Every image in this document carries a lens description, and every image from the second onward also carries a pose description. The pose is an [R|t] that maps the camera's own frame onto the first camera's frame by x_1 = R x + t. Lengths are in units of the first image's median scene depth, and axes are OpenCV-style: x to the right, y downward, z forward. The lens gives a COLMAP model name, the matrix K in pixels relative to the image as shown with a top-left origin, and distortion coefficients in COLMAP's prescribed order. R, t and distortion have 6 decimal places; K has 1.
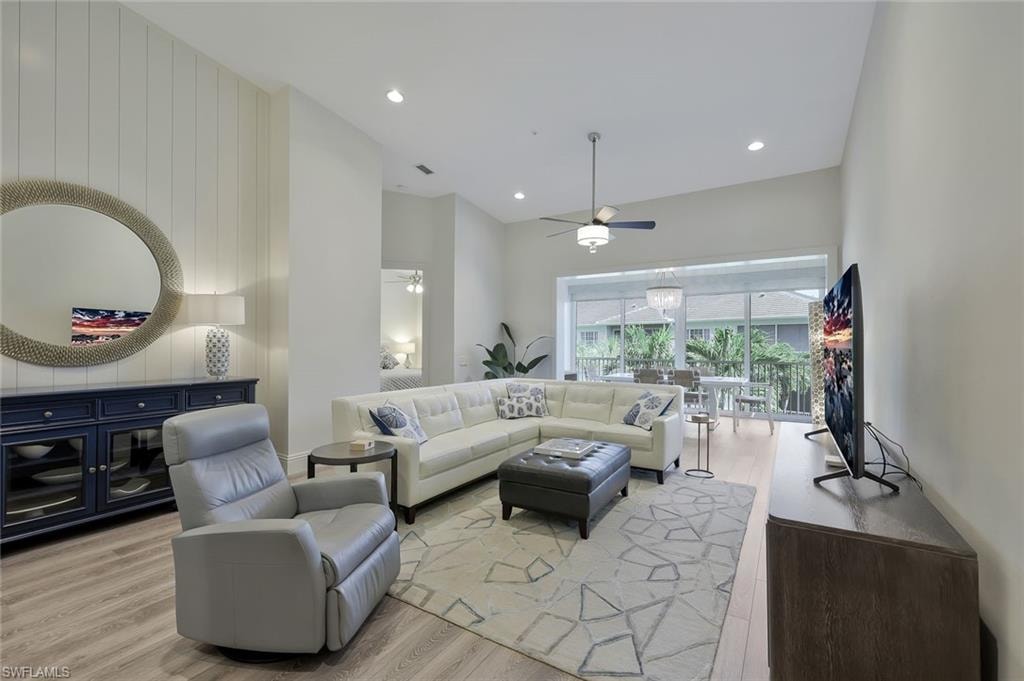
lens RADIAL K [[421.6, 0, 512.0], [0, 421.6, 340.5], [0, 0, 1]] dist [0.001867, 0.000089]
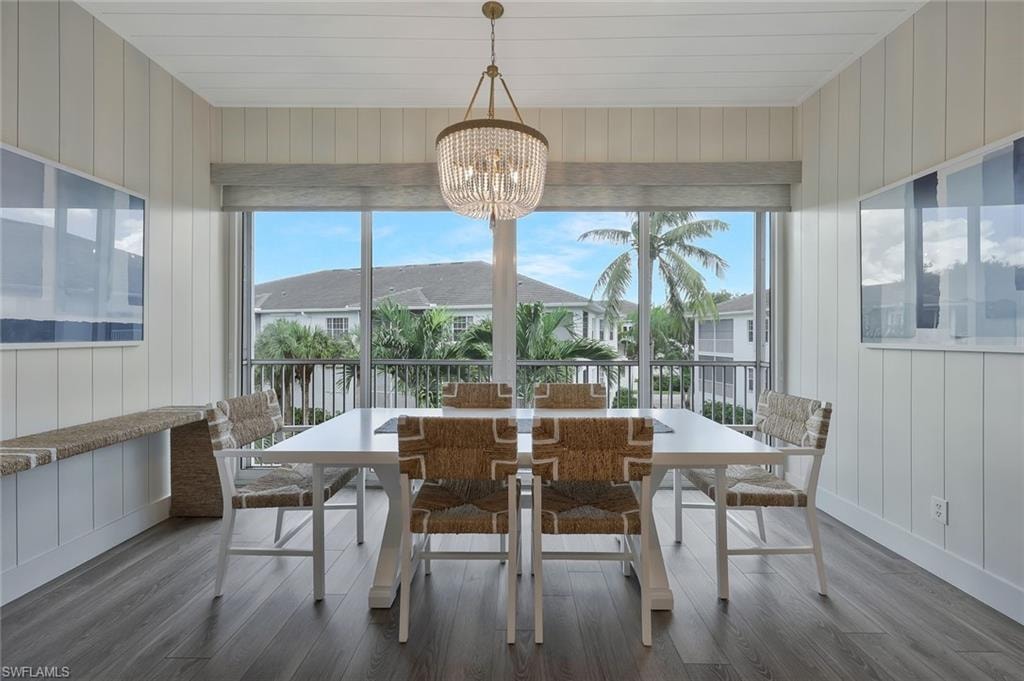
lens RADIAL K [[421.6, 0, 512.0], [0, 421.6, 340.5], [0, 0, 1]] dist [0.001867, 0.000089]
pose [[0.843349, -0.000441, 0.537366, 0.189374], [-0.013147, 0.999683, 0.021452, 0.016012], [-0.537205, -0.025156, 0.843076, 0.676091]]
